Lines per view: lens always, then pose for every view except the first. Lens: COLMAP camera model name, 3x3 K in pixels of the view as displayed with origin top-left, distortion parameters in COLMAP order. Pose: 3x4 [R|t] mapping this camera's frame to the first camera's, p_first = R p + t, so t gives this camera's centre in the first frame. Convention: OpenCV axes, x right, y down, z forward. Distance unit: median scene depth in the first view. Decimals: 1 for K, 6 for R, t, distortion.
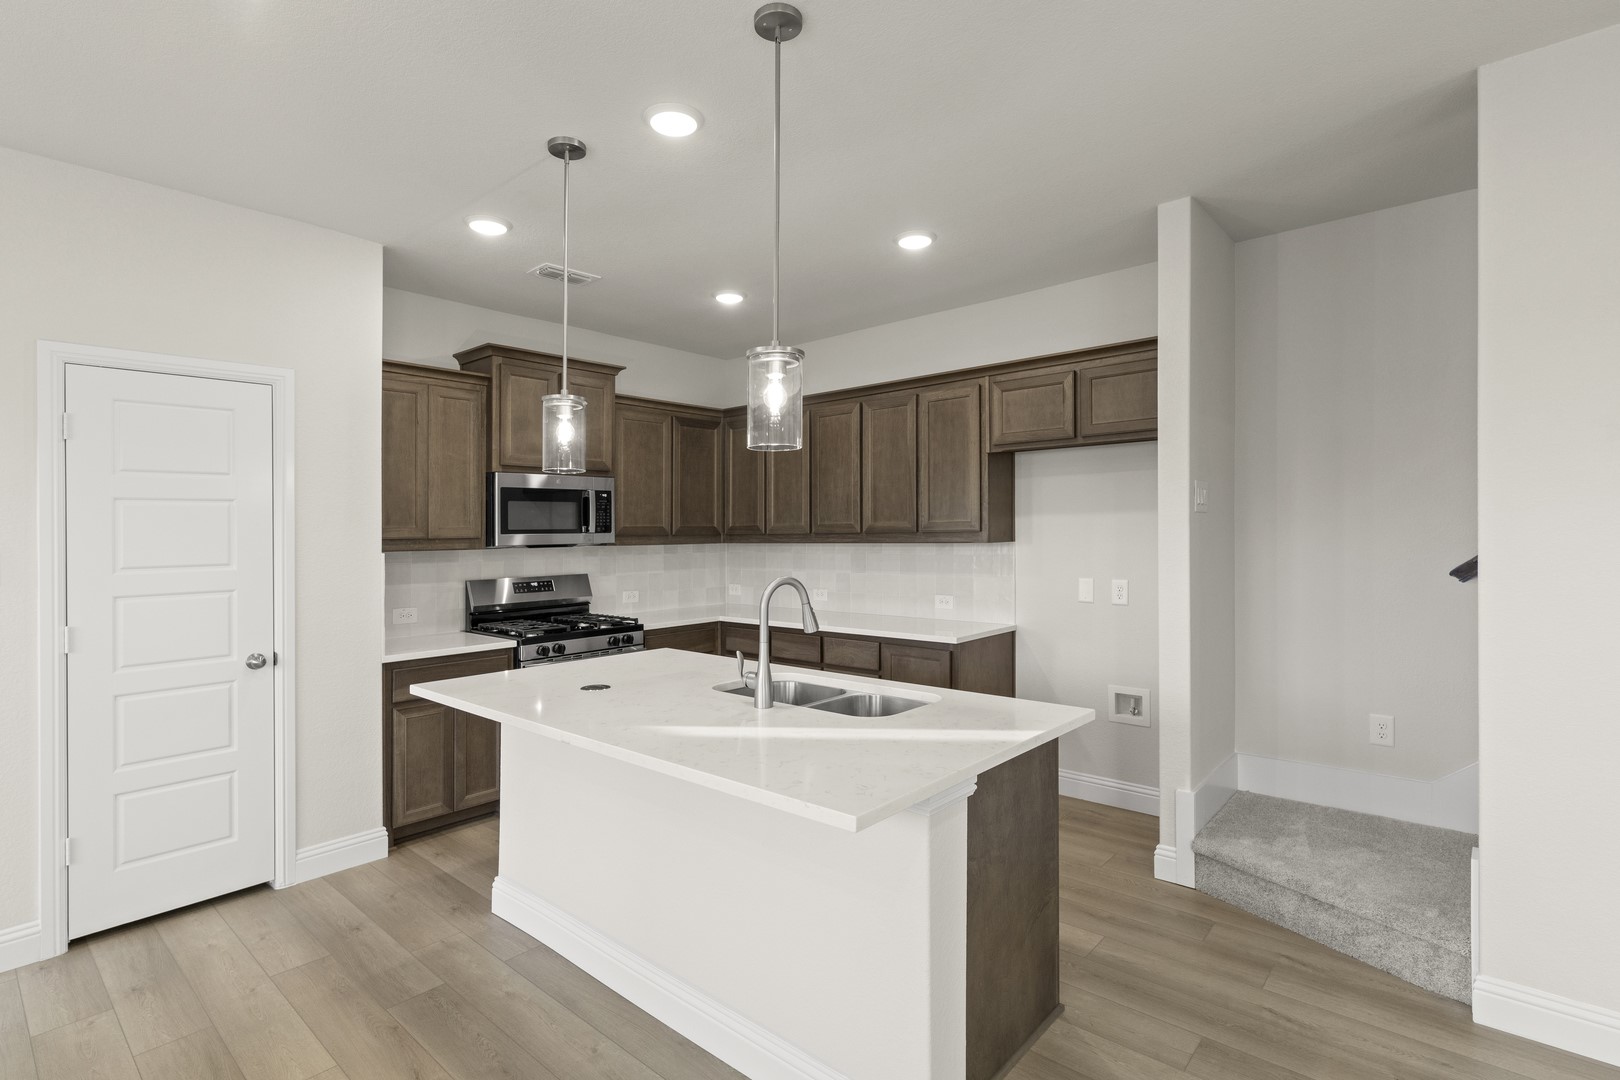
lens RADIAL K [[775.3, 0, 800.7], [0, 775.3, 539.2], [0, 0, 1]] dist [0.001010, 0.000098]
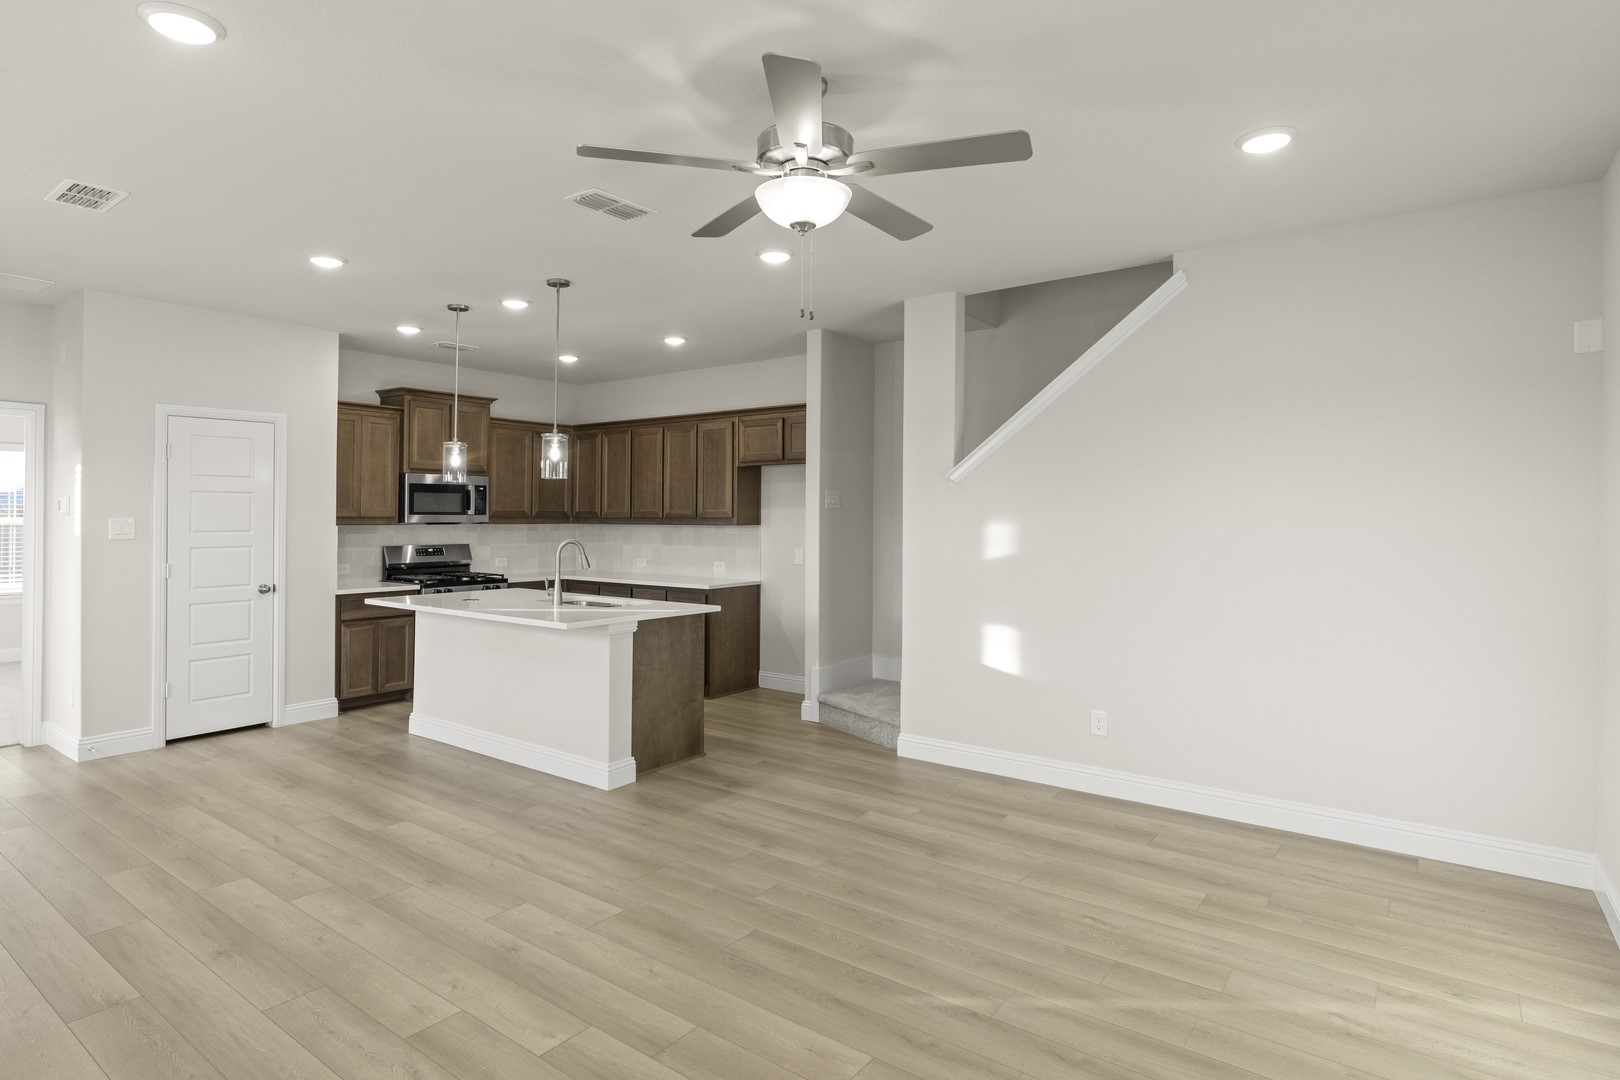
lens RADIAL K [[842.3, 0, 771.0], [0, 842.3, 531.0], [0, 0, 1]] dist [0.004333, -0.000322]
pose [[0.997411, 0.013582, 0.070617, 0.192794], [-0.014141, 0.999872, 0.007431, 0.002556], [-0.070507, -0.008410, 0.997476, -0.665306]]
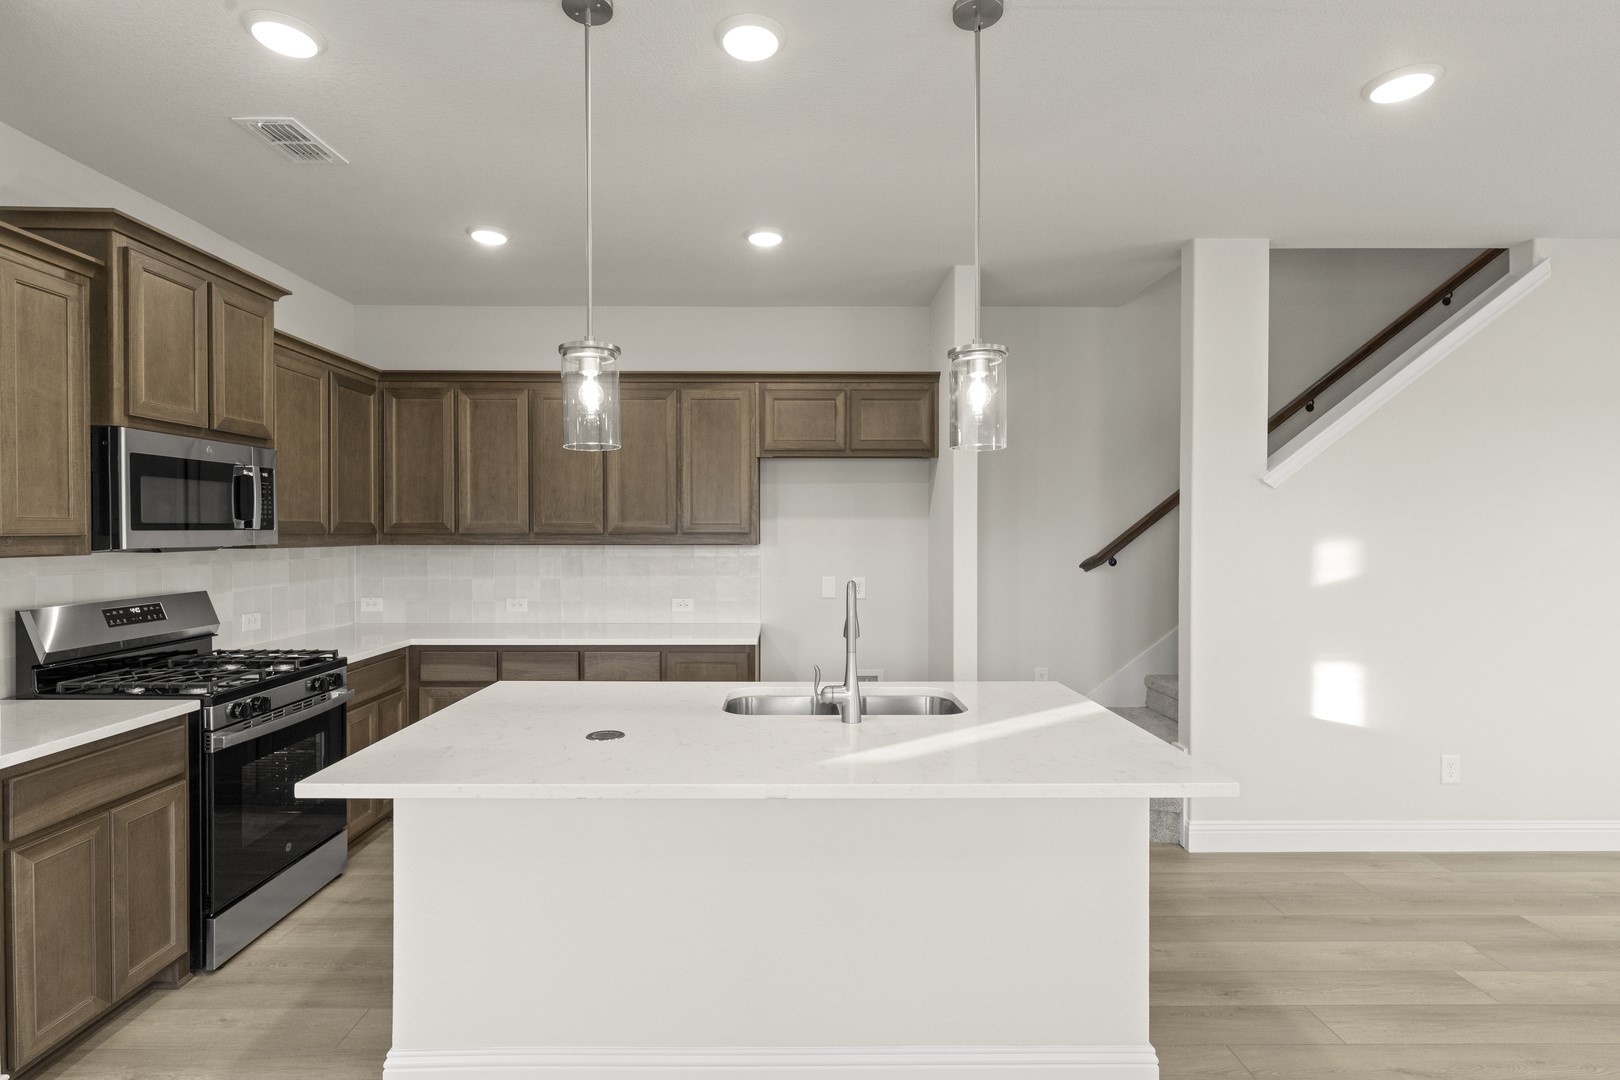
lens RADIAL K [[775.3, 0, 797.5], [0, 775.3, 551.5], [0, 0, 1]] dist [0.001010, 0.000098]
pose [[0.745094, -0.005189, 0.666939, -0.407015], [-0.003806, 0.999920, 0.012032, 0.001025], [-0.666949, -0.011503, 0.745015, 0.201003]]
